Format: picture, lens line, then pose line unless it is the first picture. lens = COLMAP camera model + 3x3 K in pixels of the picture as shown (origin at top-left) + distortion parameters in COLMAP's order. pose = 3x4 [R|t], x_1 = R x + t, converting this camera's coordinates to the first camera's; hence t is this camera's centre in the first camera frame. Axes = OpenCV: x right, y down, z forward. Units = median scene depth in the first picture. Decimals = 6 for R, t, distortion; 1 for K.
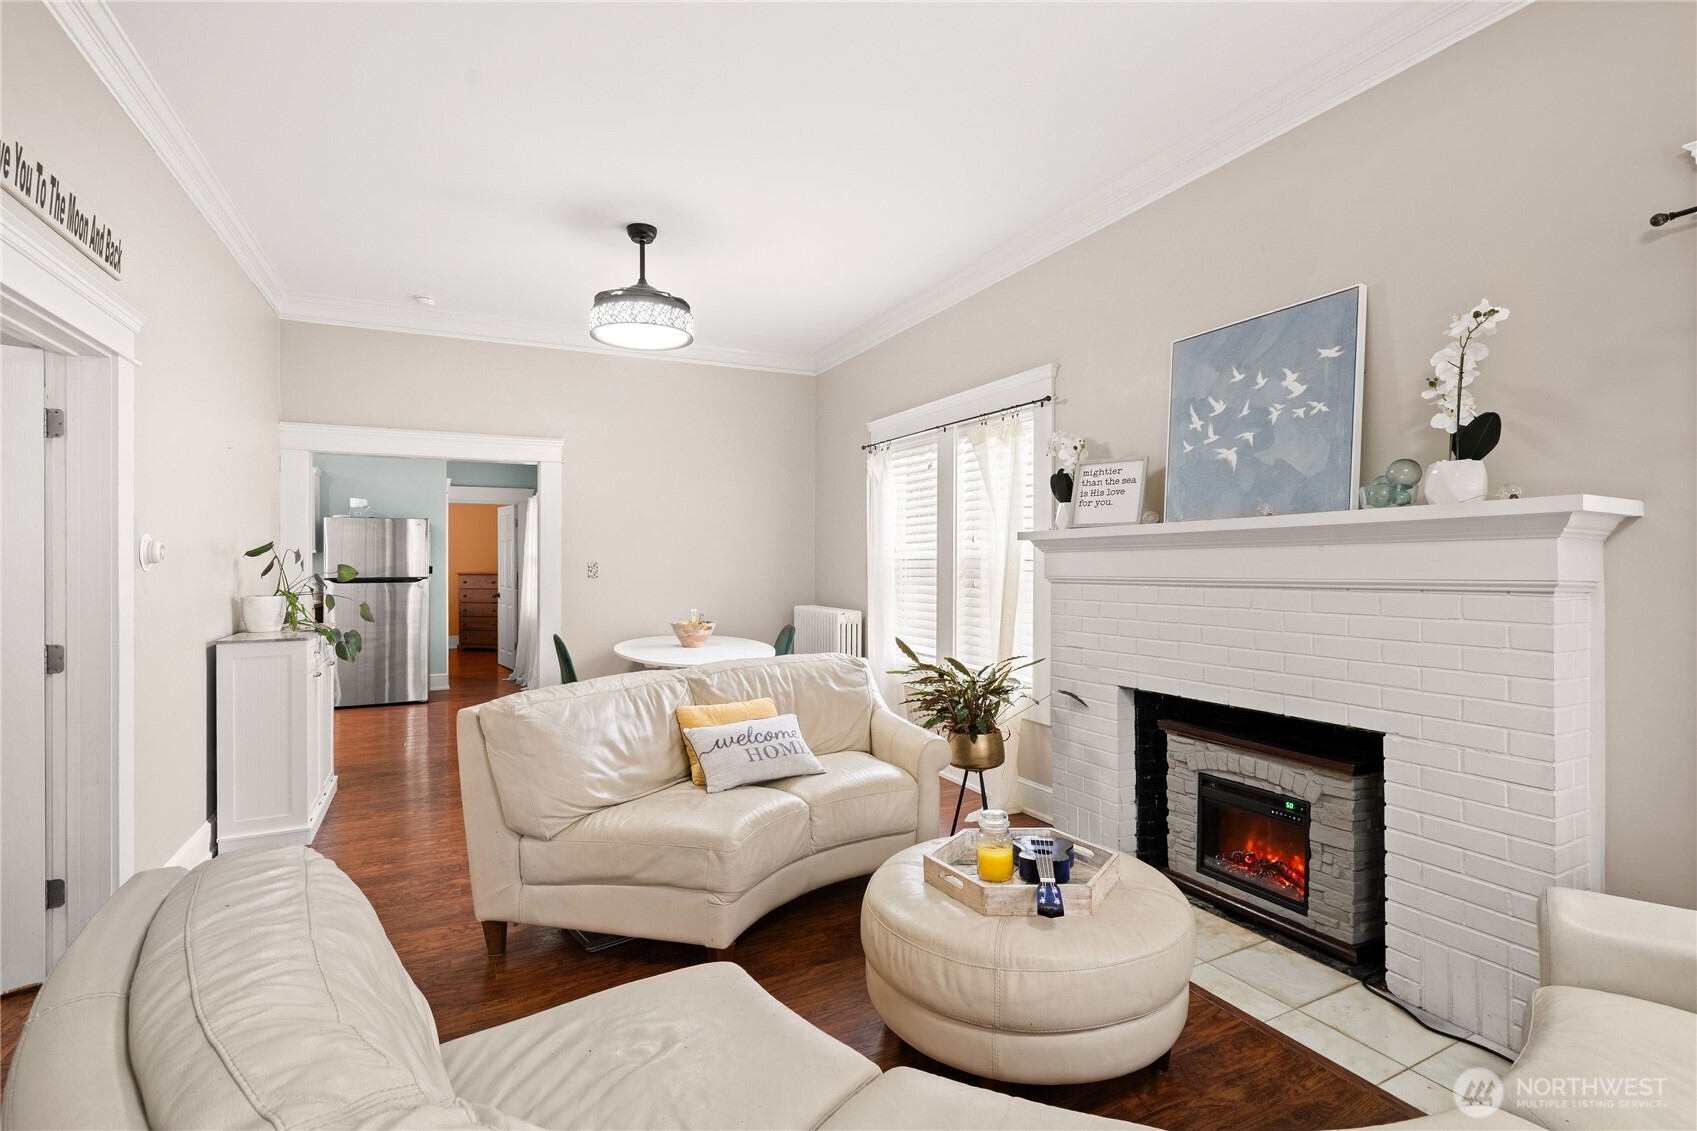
lens RADIAL K [[798.9, 0, 841.8], [0, 798.9, 563.1], [0, 0, 1]] dist [0.001482, 0.000298]
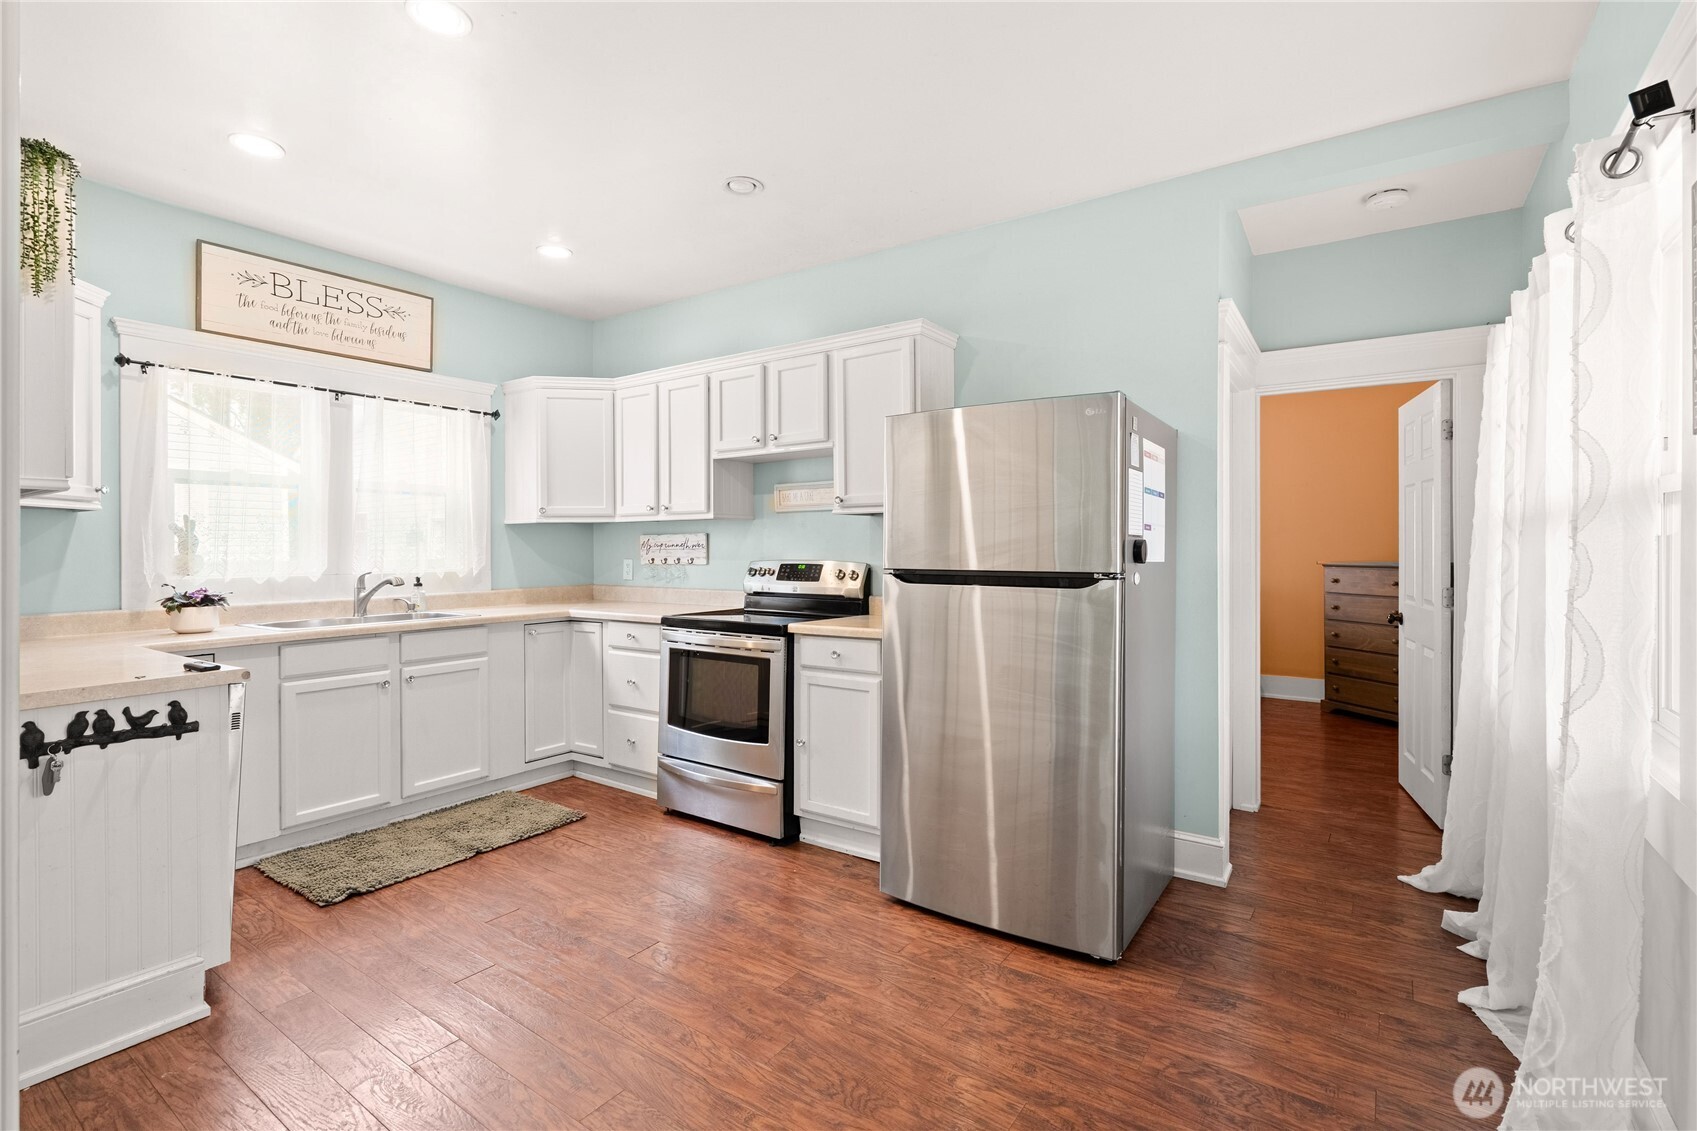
lens RADIAL K [[769.3, 0, 849.2], [0, 769.3, 567.2], [0, 0, 1]] dist [-0.001283, 0.000555]
pose [[0.485124, 0.022867, -0.874146, -0.744087], [-0.003301, 0.999699, 0.024319, 0.019540], [0.874439, -0.008912, 0.485054, 1.868544]]
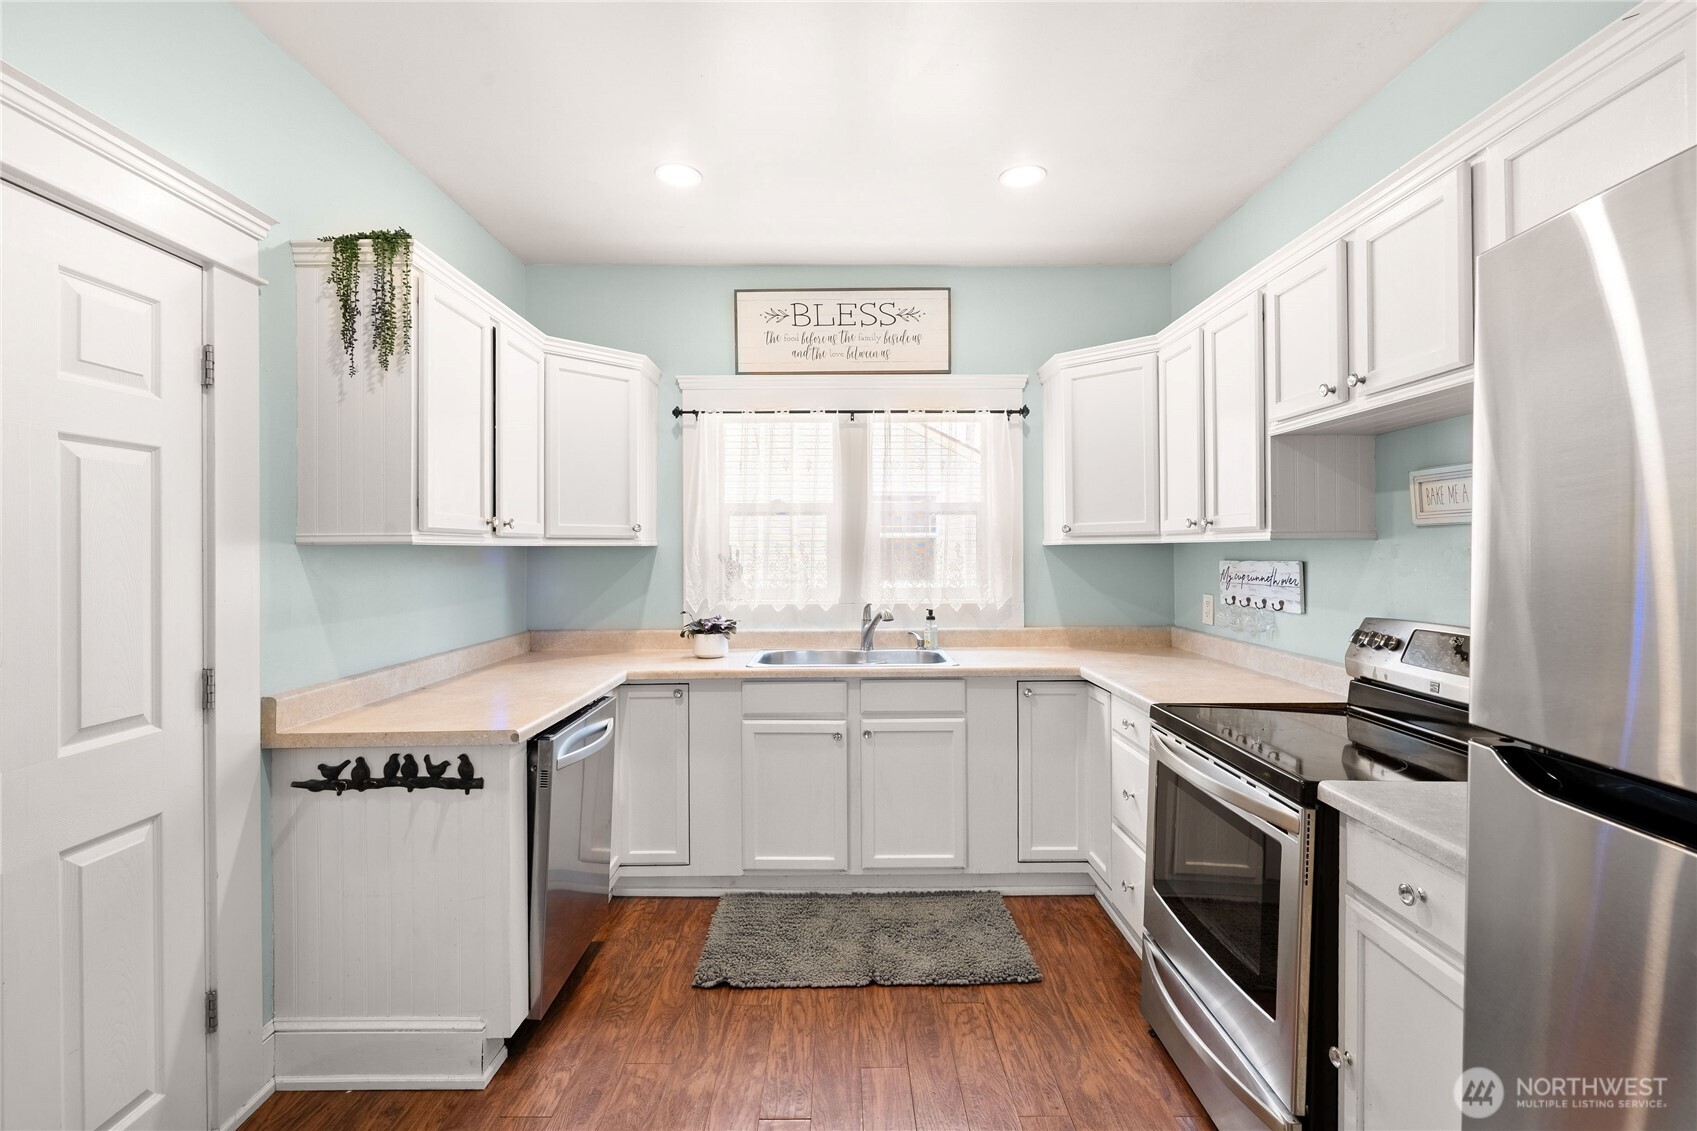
lens RADIAL K [[780.7, 0, 850.7], [0, 780.7, 550.8], [0, 0, 1]] dist [-0.004416, -0.000755]
pose [[-0.431128, 0.006050, -0.902270, -1.133722], [-0.001682, 0.999970, 0.007509, -0.024274], [0.902289, 0.004755, -0.431105, 2.247991]]
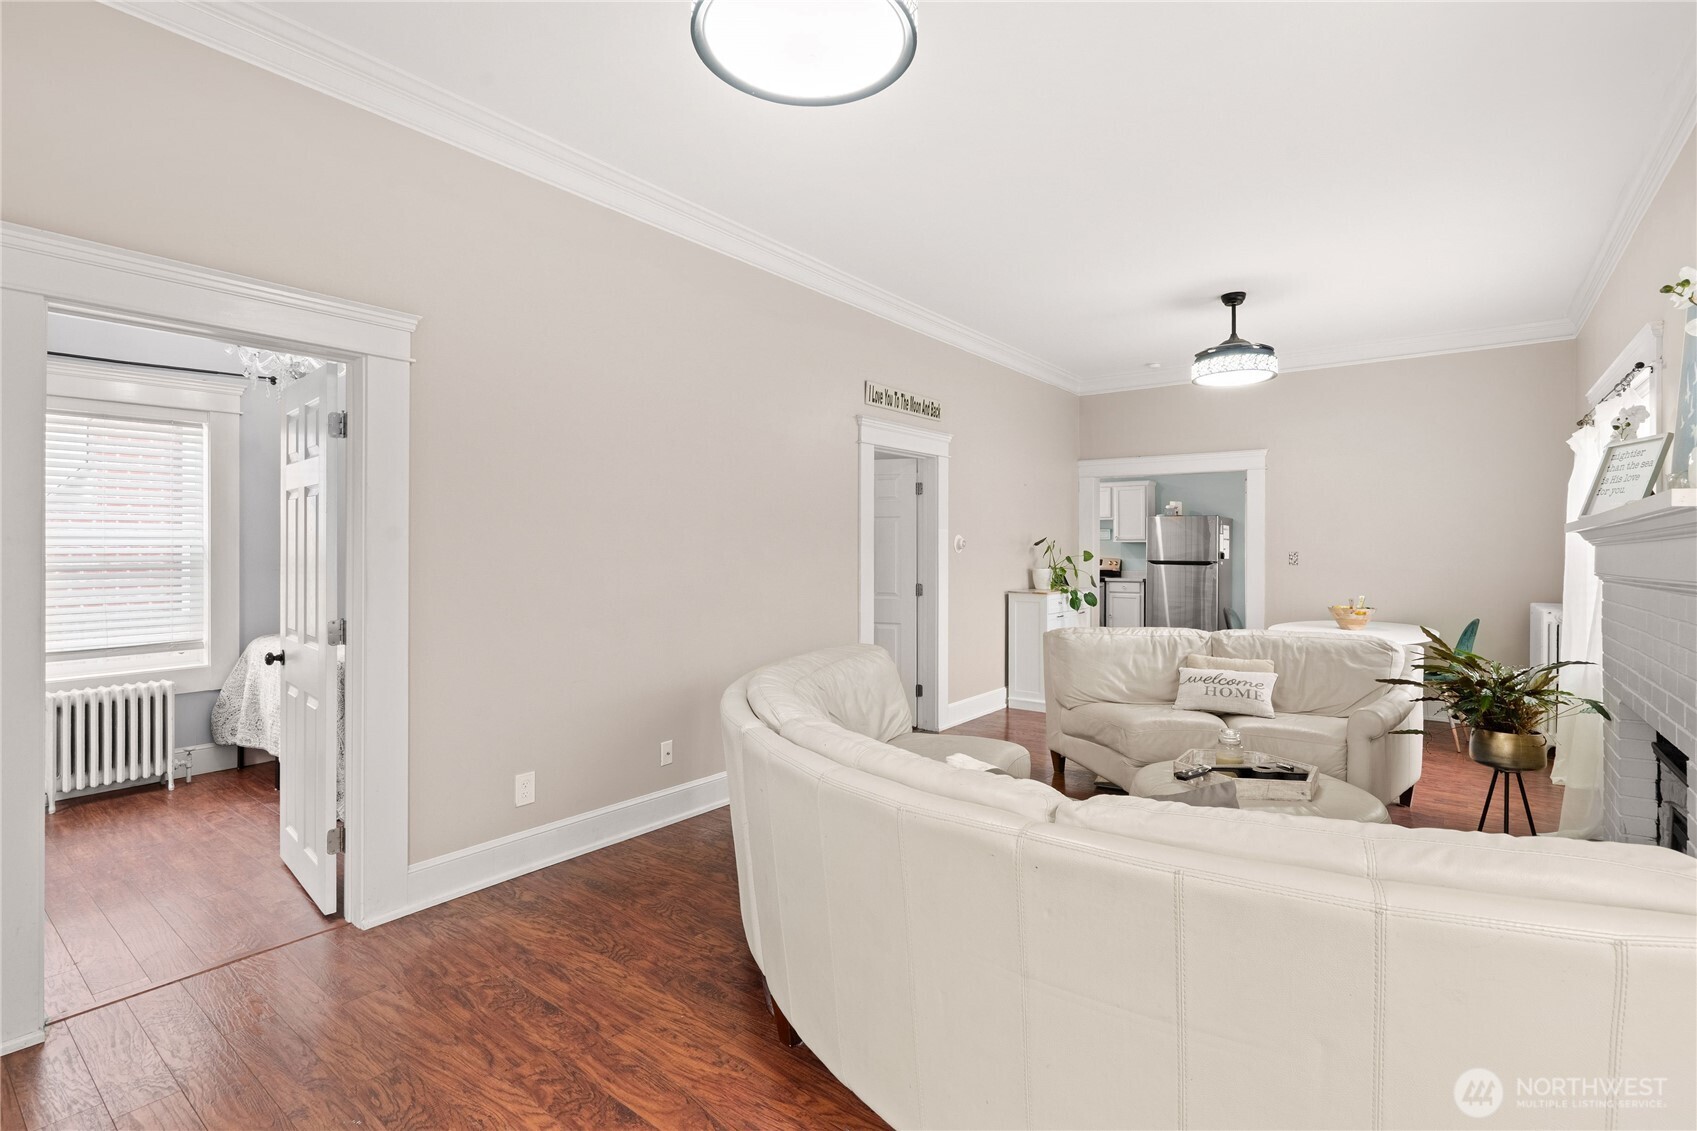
lens RADIAL K [[780.7, 0, 850.7], [0, 780.7, 550.8], [0, 0, 1]] dist [-0.004416, -0.000755]
pose [[0.444148, 0.011642, -0.895878, 0.805206], [-0.010700, 0.999913, 0.007690, -0.007017], [0.895889, 0.006171, 0.444234, -0.158334]]
